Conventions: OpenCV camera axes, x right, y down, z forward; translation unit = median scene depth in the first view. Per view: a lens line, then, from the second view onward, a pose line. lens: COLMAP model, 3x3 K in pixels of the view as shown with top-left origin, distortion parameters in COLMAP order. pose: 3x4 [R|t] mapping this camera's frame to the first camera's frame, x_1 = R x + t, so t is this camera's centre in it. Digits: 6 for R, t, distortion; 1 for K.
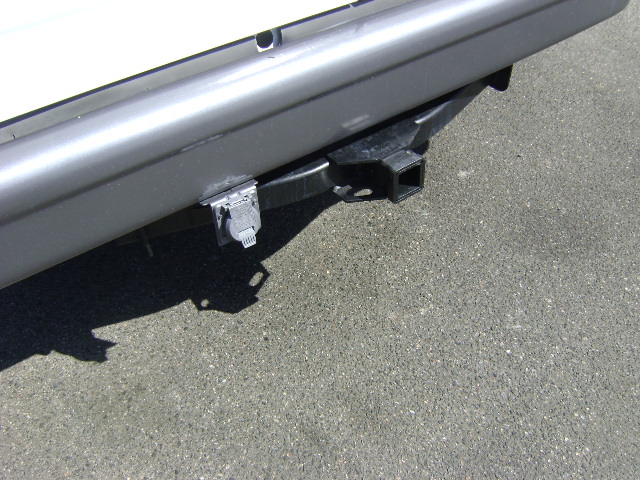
lens RADIAL K [[682.4, 0, 320.6], [0, 682.4, 240.9], [0, 0, 1]] dist [-0.131977, 0.000000]
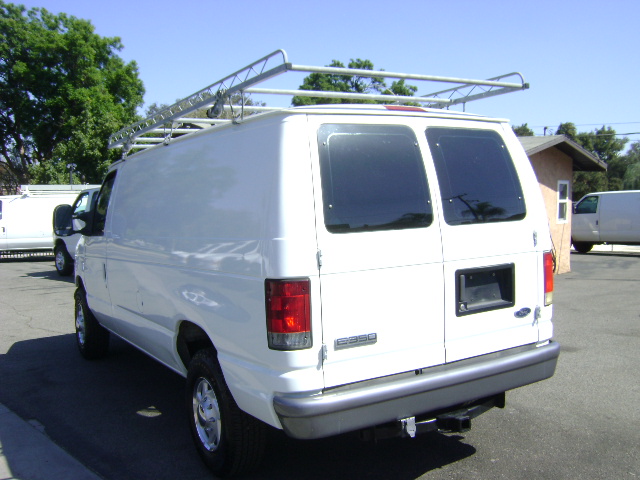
lens RADIAL K [[682.4, 0, 320.5], [0, 682.4, 241.3], [0, 0, 1]] dist [-0.131977, 0.000000]
pose [[0.996573, -0.003229, -0.082656, -0.236559], [-0.048454, 0.787077, -0.614949, 1.062087], [0.067043, 0.616846, 0.784223, -1.698635]]
